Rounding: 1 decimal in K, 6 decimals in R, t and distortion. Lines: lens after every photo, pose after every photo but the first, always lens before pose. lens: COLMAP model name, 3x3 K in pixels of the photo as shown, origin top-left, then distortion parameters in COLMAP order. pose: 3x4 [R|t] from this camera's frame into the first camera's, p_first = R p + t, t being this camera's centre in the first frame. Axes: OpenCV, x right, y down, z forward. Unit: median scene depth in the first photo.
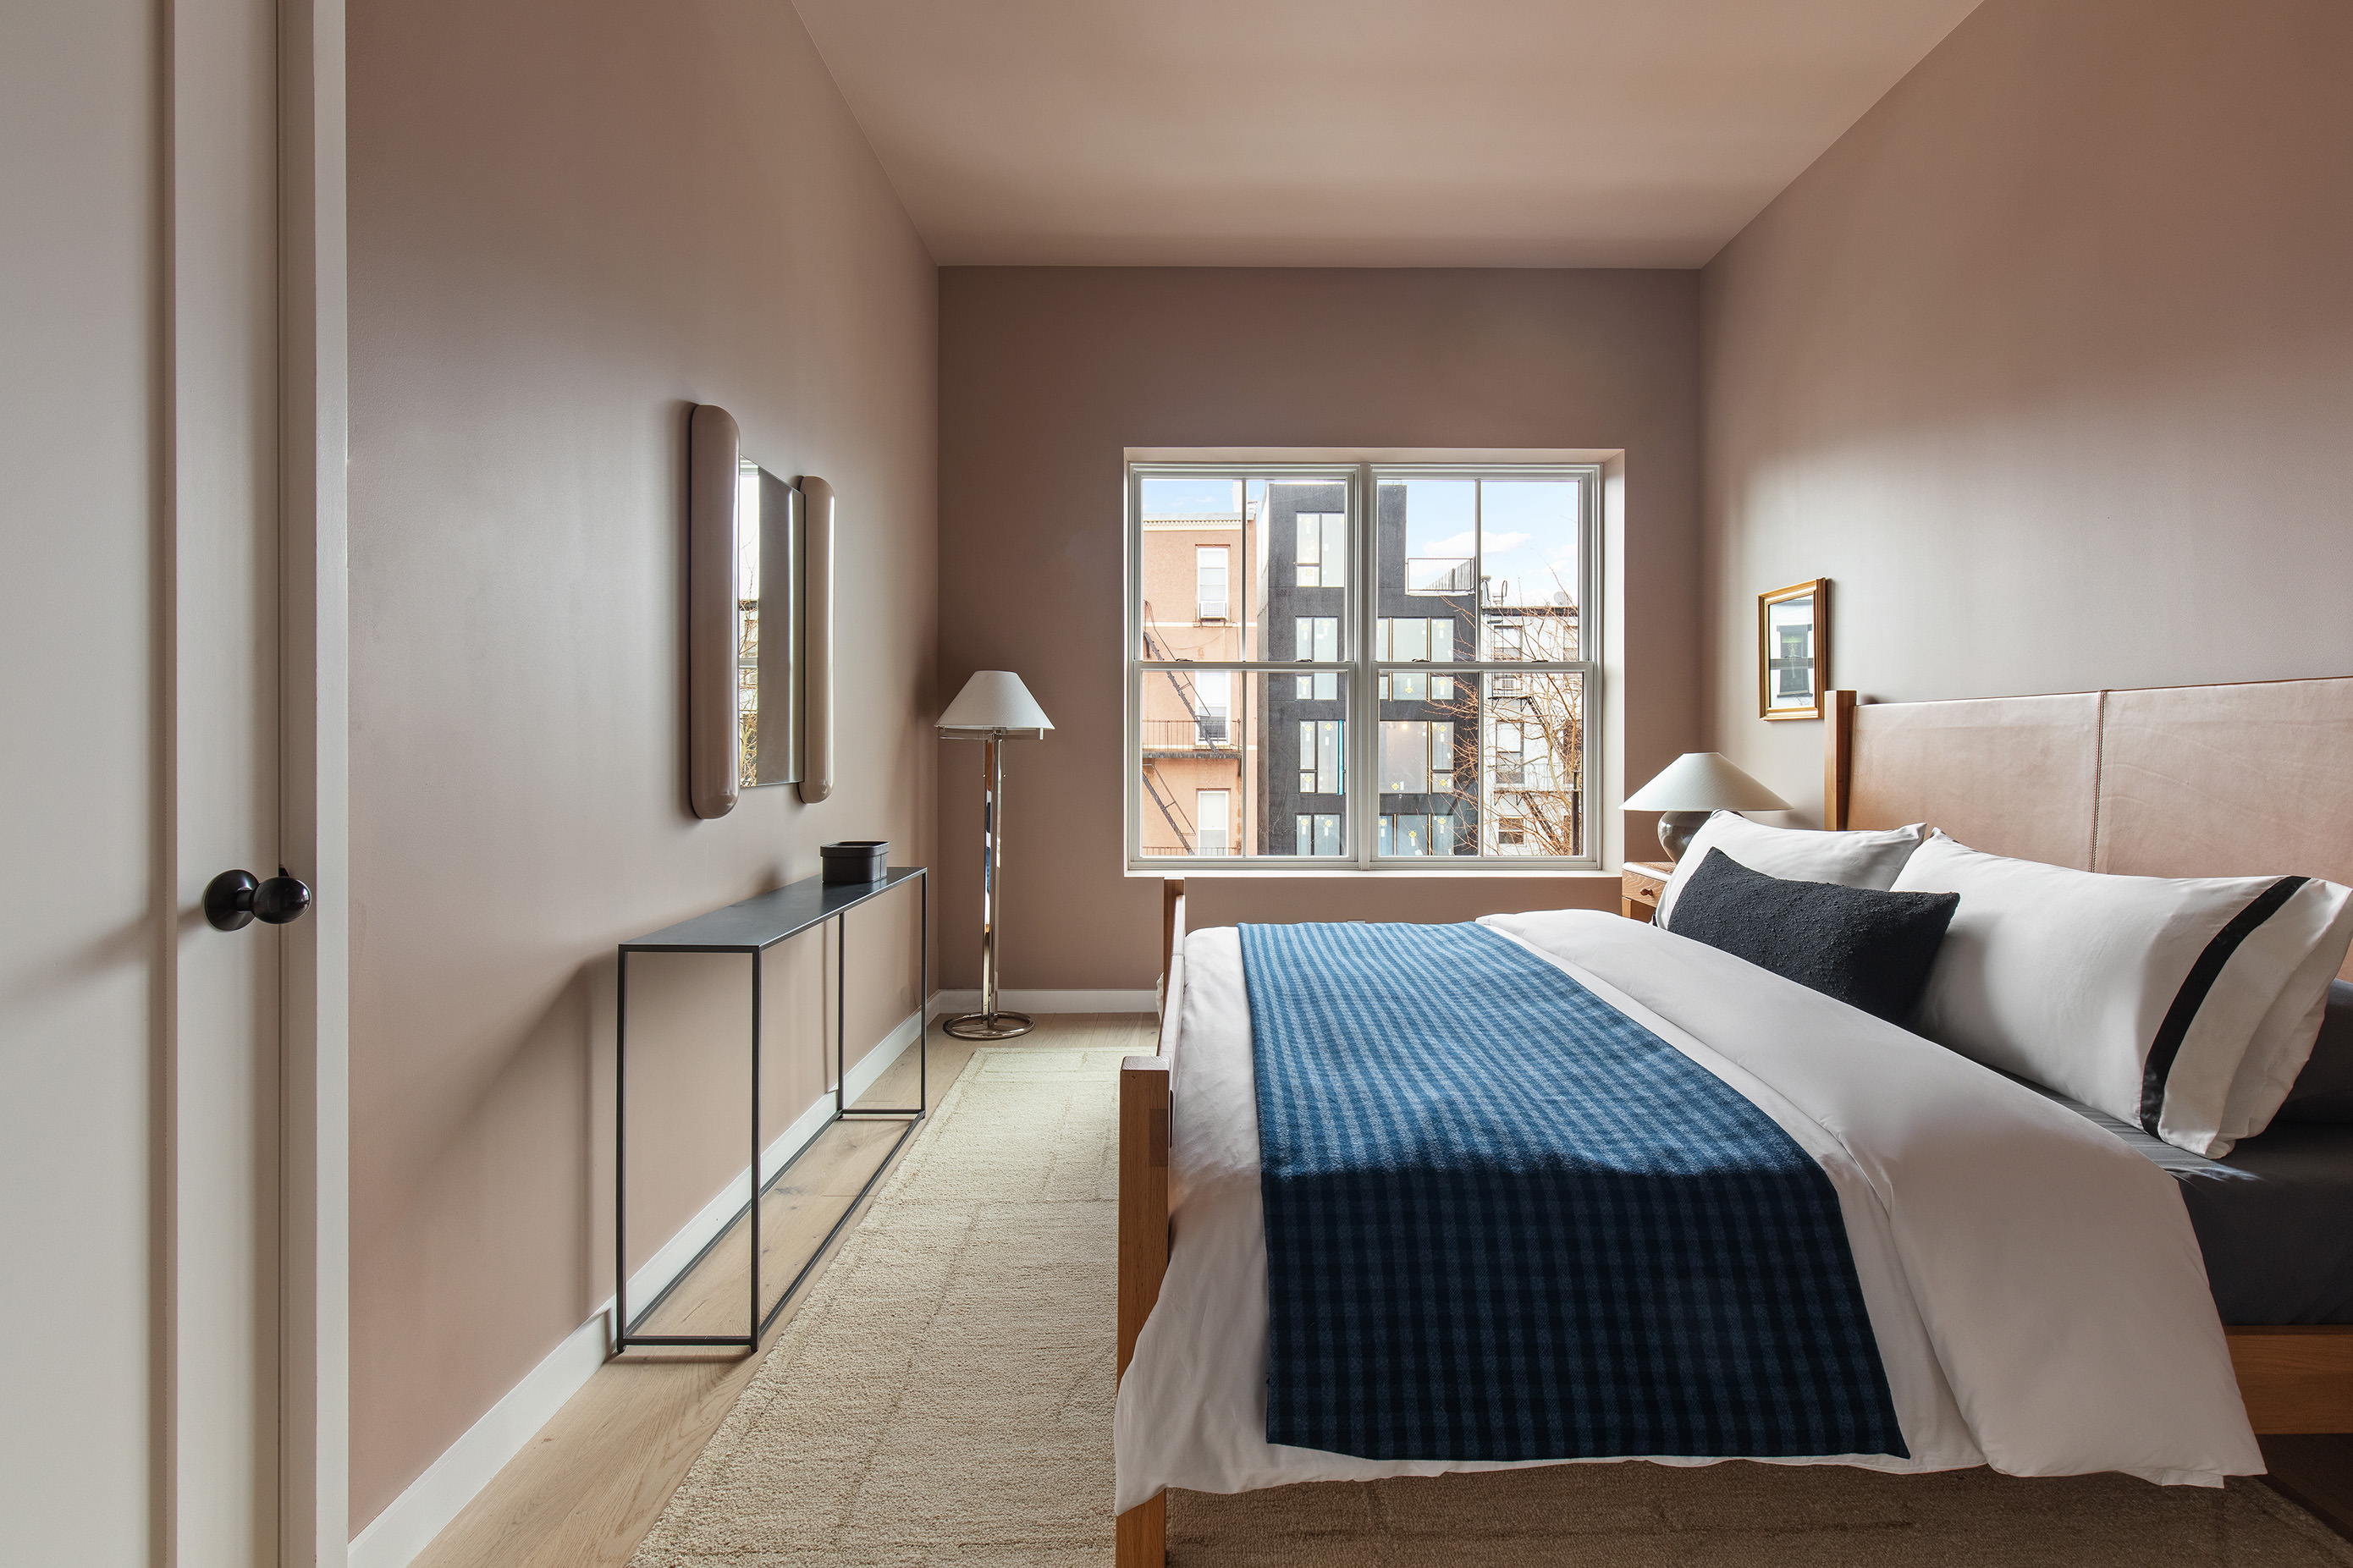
lens RADIAL K [[1065.0, 0, 1190.9], [0, 1065.0, 759.0], [0, 0, 1]] dist [0.005824, -0.001238]
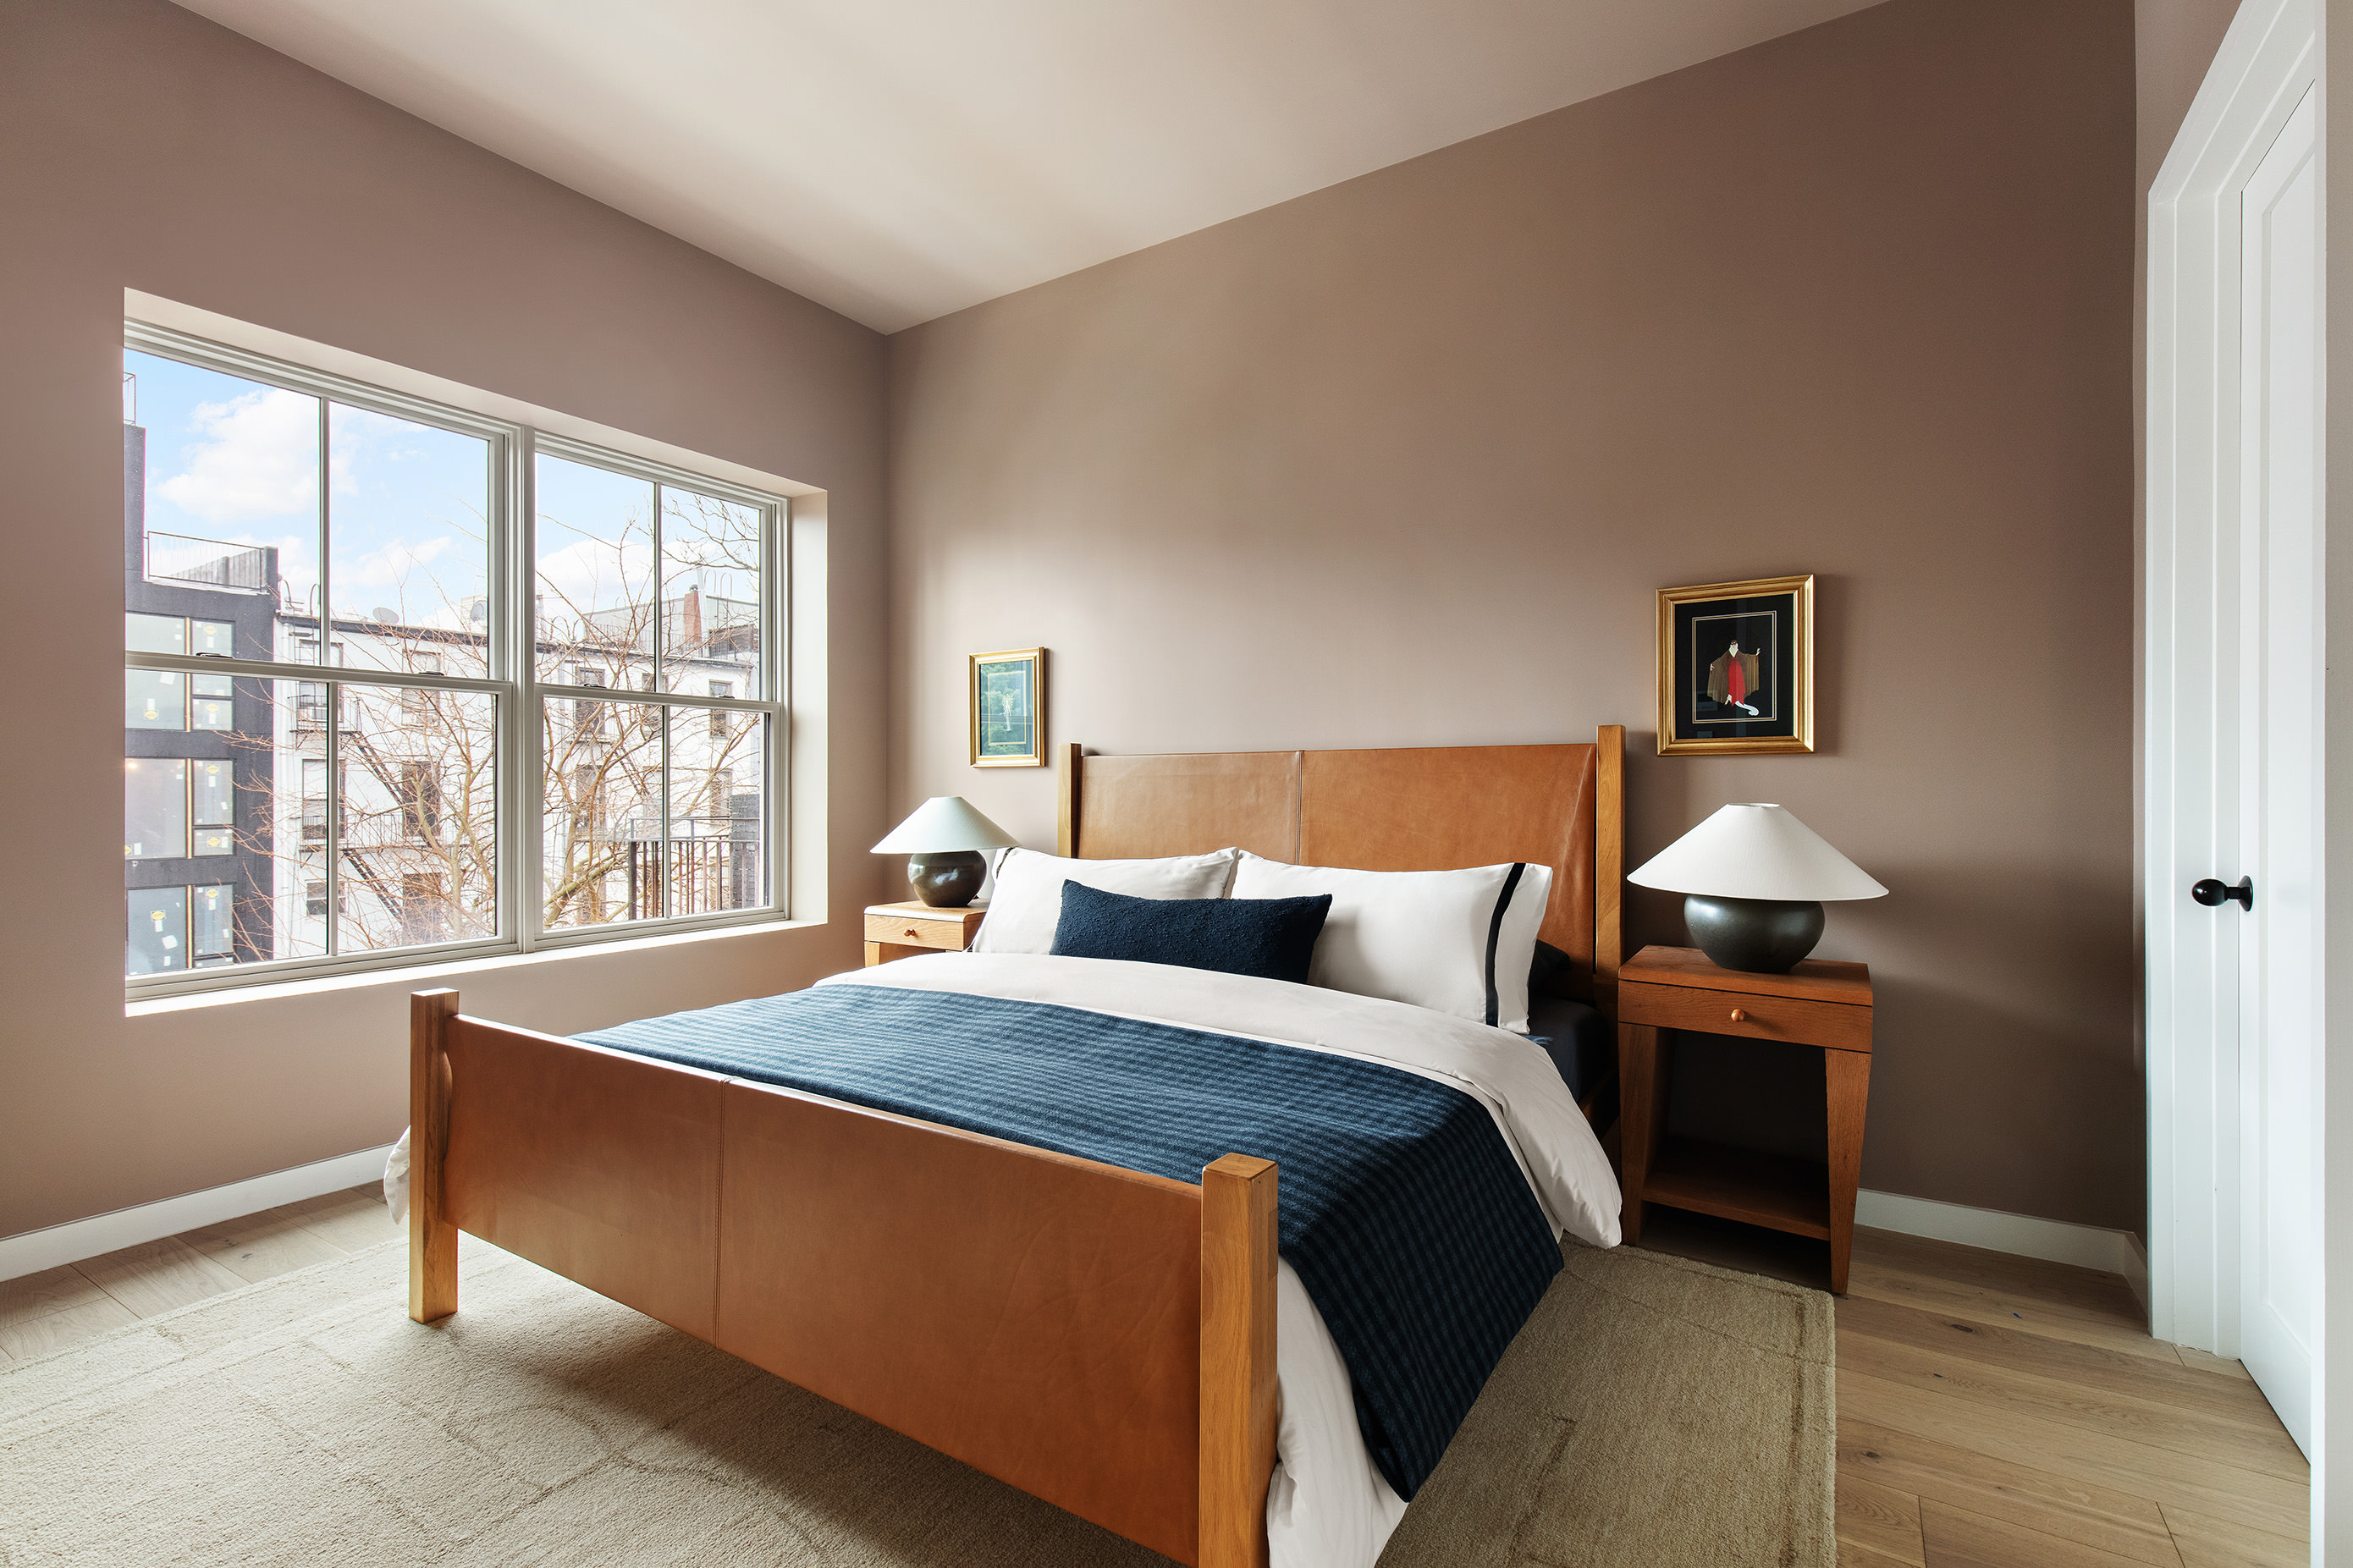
lens RADIAL K [[1065.0, 0, 1185.4], [0, 1065.0, 789.4], [0, 0, 1]] dist [0.005824, -0.001238]
pose [[0.527613, -0.001727, 0.849483, -0.290890], [0.013581, 0.999887, -0.006403, -0.002704], [-0.849376, 0.014915, 0.527577, 0.219070]]
